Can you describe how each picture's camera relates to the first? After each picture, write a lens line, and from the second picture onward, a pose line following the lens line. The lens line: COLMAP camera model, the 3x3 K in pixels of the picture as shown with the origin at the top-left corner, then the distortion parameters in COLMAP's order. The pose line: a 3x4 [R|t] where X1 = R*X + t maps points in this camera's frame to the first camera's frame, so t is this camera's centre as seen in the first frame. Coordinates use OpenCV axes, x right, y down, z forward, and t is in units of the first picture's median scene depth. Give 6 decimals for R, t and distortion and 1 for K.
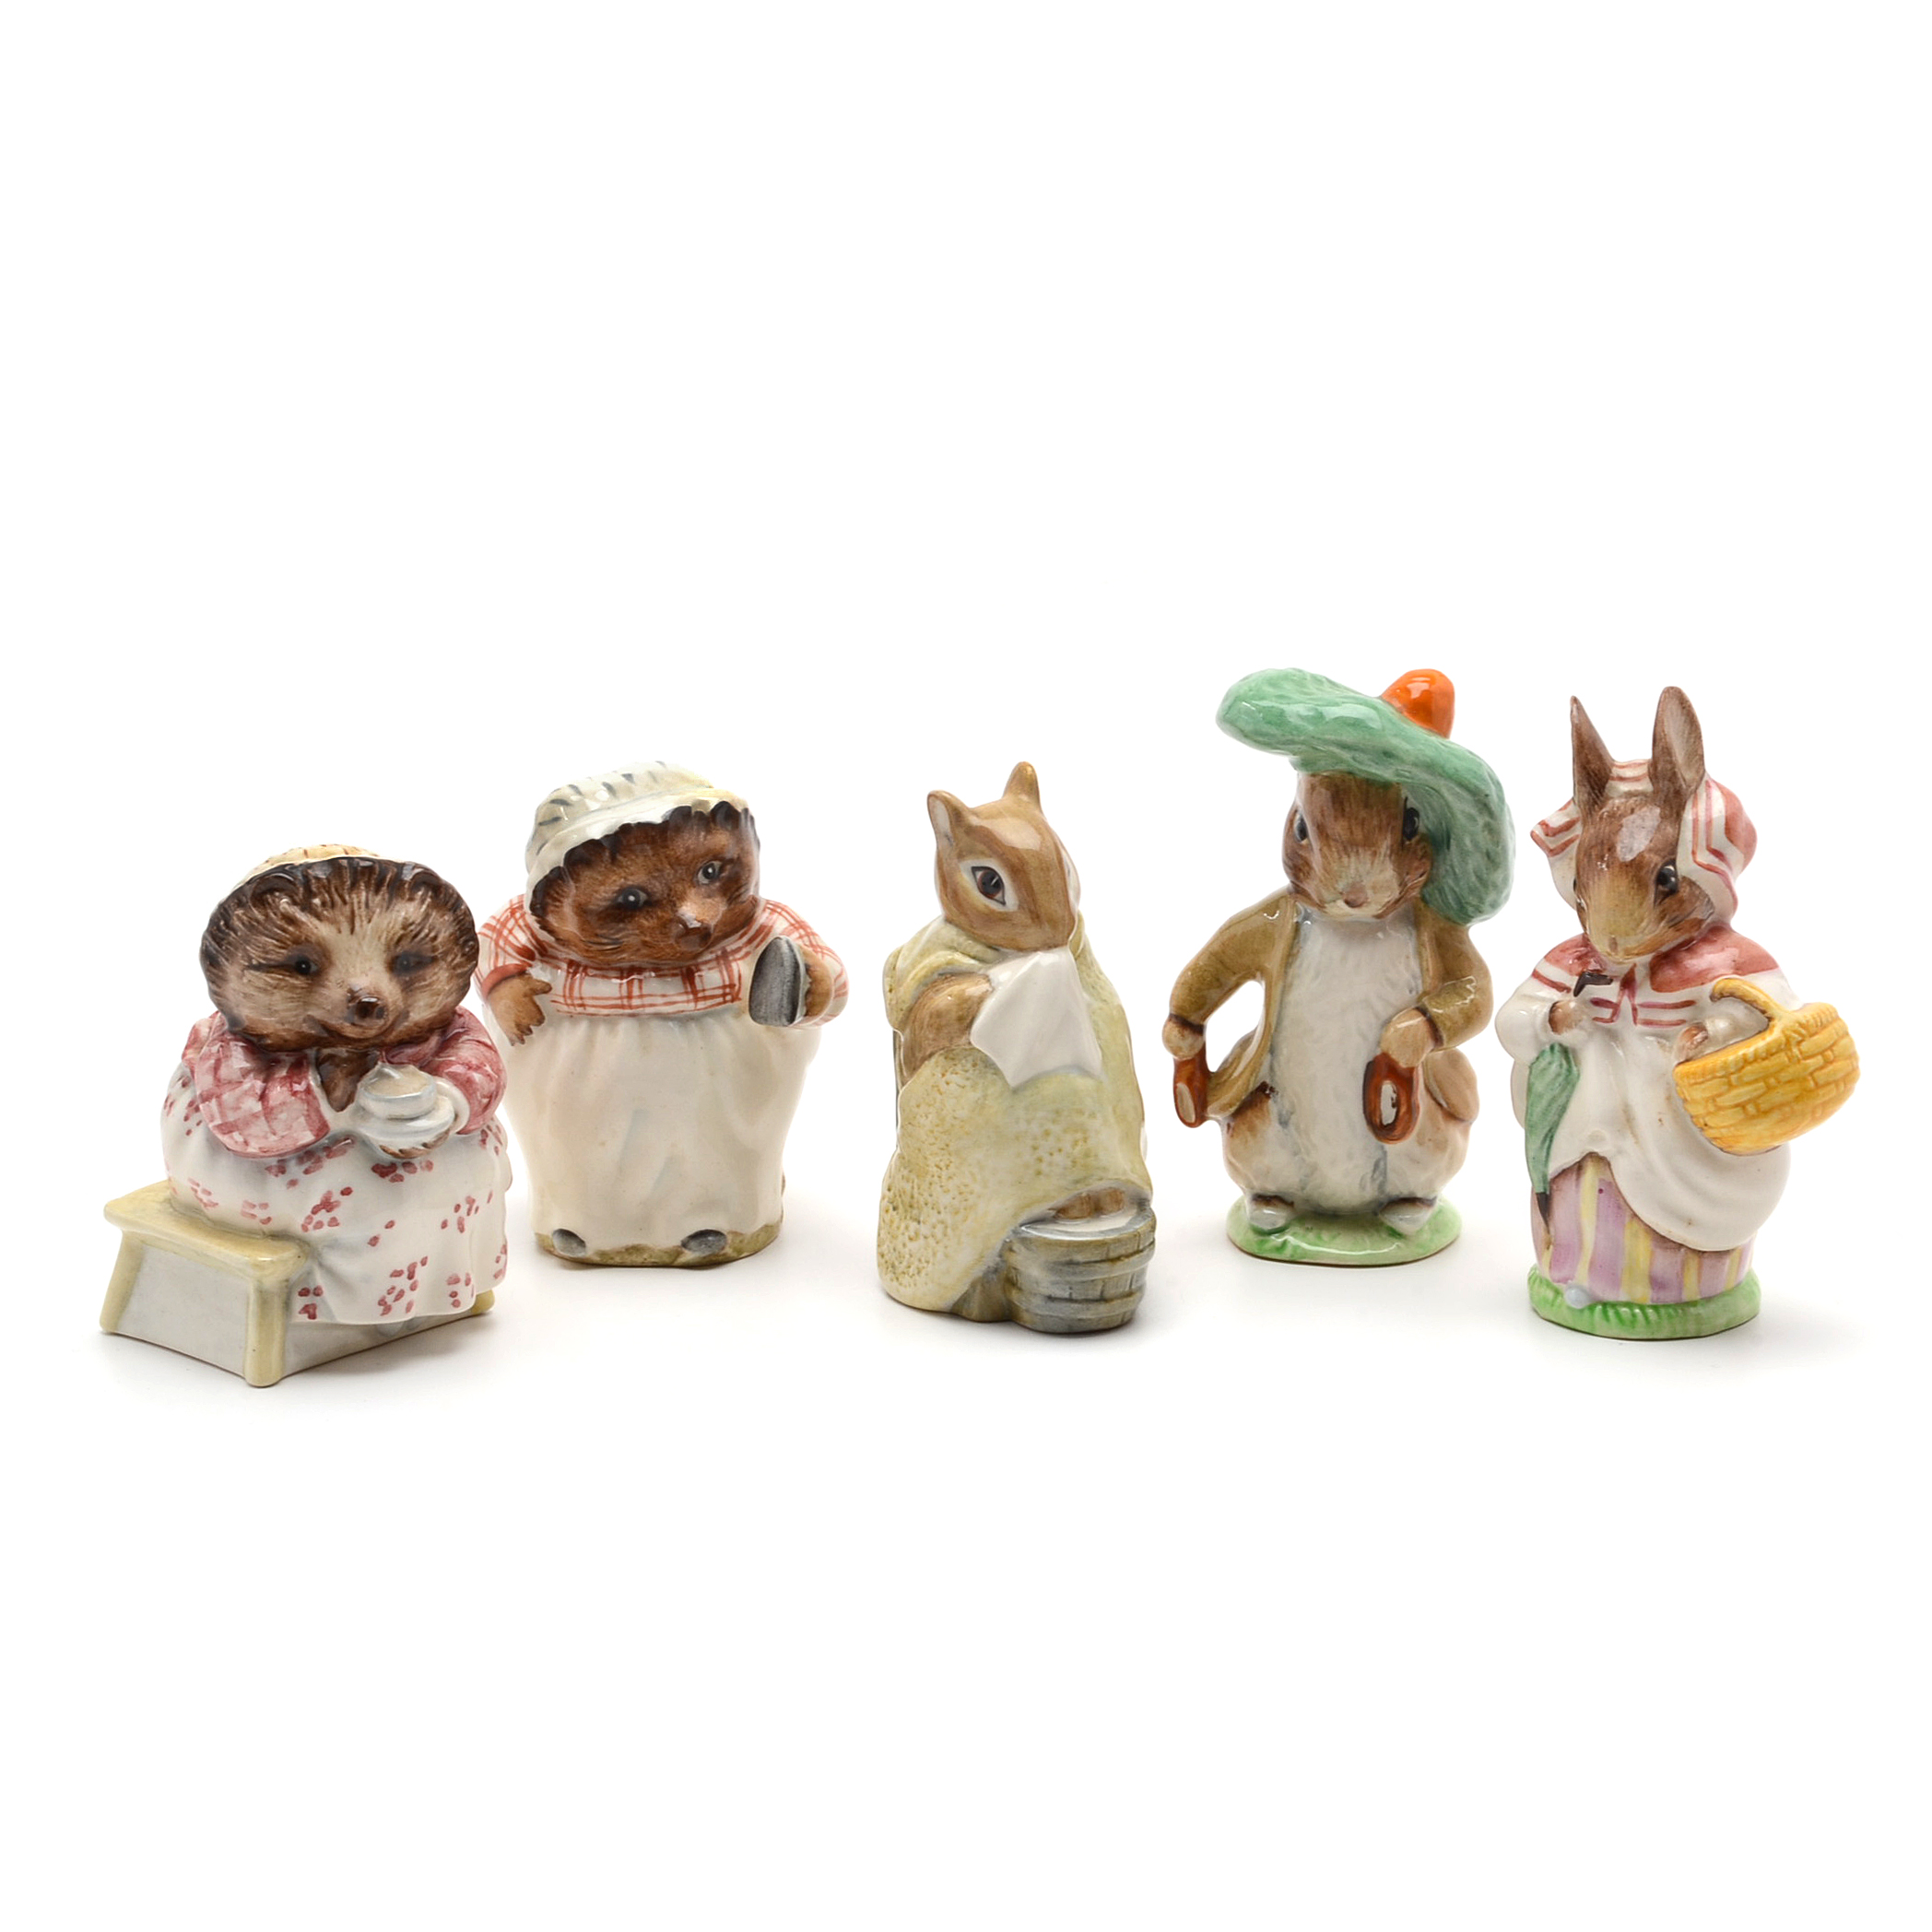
lens RADIAL K [[4850.2, 0, 964.9], [0, 4850.2, 964.6], [0, 0, 1]] dist [0.069117, 0.000000]
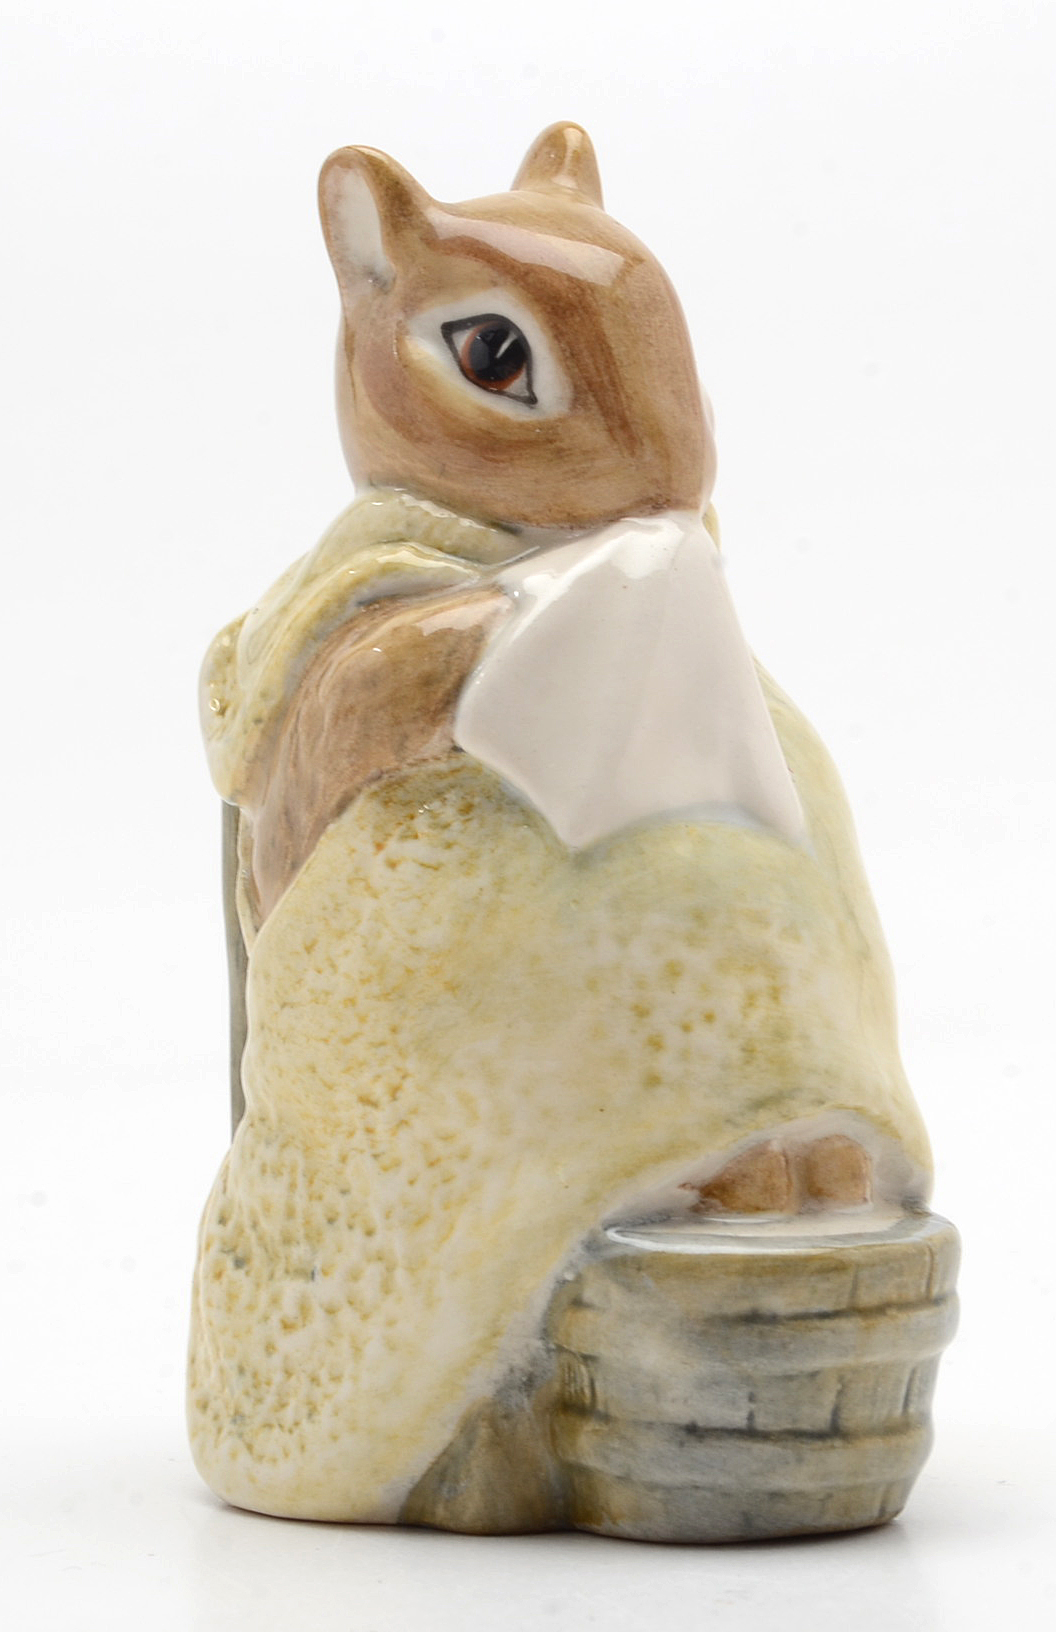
lens RADIAL K [[4568.7, 0, 529.3], [0, 4568.7, 816.3], [0, 0, 1]] dist [-0.158354, 0.000000]
pose [[0.994910, -0.001658, 0.100758, -0.028094], [0.027963, 0.965139, -0.260241, 0.111225], [-0.096814, 0.261734, 0.960272, 0.660523]]
